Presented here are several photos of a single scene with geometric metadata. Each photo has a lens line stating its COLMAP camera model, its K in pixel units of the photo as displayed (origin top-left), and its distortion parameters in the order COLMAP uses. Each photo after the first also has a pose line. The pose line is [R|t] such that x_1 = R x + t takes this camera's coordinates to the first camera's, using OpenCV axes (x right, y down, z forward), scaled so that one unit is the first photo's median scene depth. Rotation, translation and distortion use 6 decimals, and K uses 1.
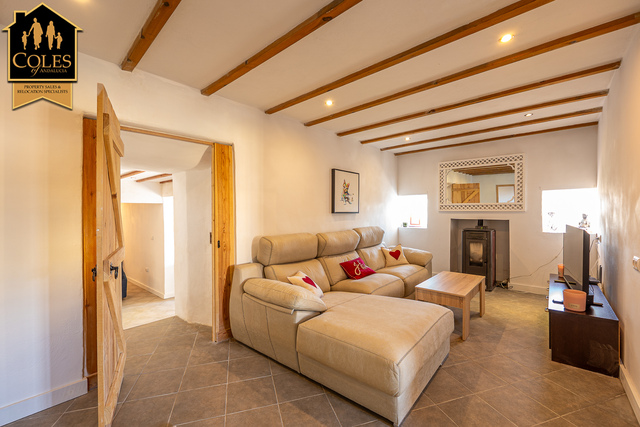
lens RADIAL K [[267.1, 0, 321.3], [0, 267.1, 214.3], [0, 0, 1]] dist [-0.011457, 0.000051]
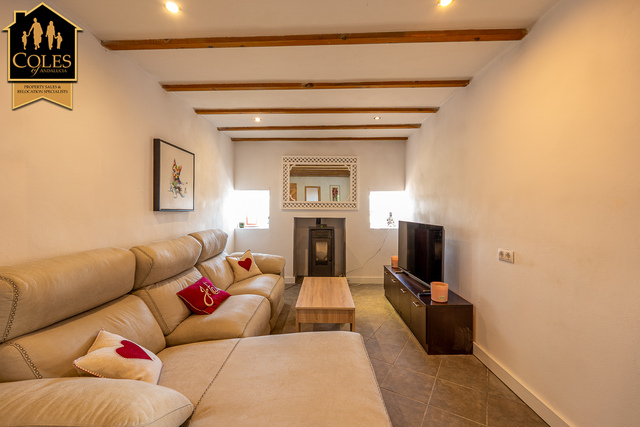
lens RADIAL K [[267.1, 0, 320.6], [0, 267.1, 212.6], [0, 0, 1]] dist [-0.011457, 0.000051]
pose [[0.759956, -0.000335, 0.649974, -0.066241], [0.001977, 0.999996, -0.001795, 0.001795], [-0.649971, 0.002649, 0.759954, 0.282030]]
